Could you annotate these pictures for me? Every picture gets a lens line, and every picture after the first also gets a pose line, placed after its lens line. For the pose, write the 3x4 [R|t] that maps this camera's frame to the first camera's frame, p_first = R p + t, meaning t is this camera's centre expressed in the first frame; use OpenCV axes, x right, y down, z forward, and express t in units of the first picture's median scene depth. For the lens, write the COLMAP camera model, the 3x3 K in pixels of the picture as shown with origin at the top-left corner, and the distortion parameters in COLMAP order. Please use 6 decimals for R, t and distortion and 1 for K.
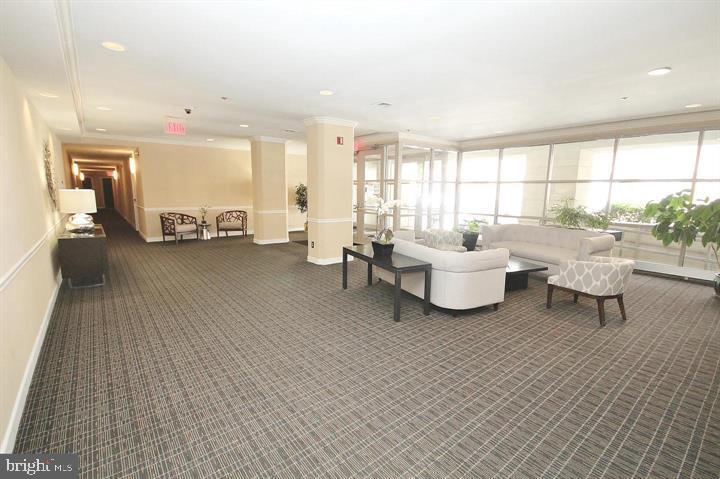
lens RADIAL K [[336.0, 0, 360.0], [0, 336.0, 239.5], [0, 0, 1]] dist [-0.019041, -0.000207]
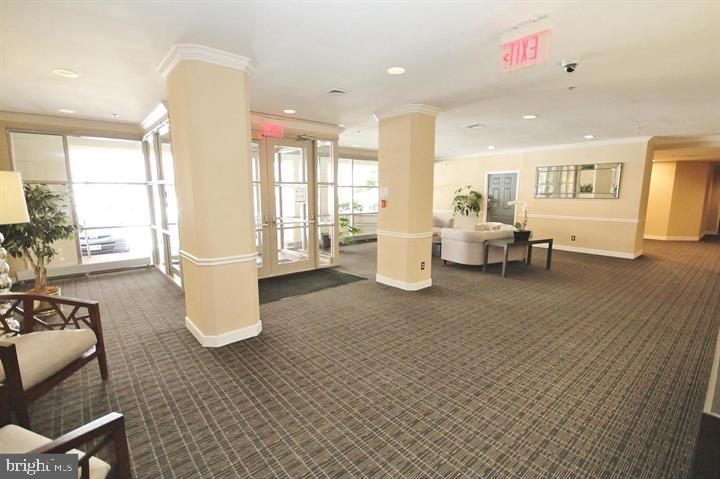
lens RADIAL K [[336.0, 0, 360.0], [0, 336.0, 239.5], [0, 0, 1]] dist [-0.019041, -0.000207]
pose [[-0.032875, -0.144496, 0.988959, -0.764985], [0.145083, 0.978323, 0.147765, -0.156895], [-0.988873, 0.148339, -0.011198, 0.980572]]
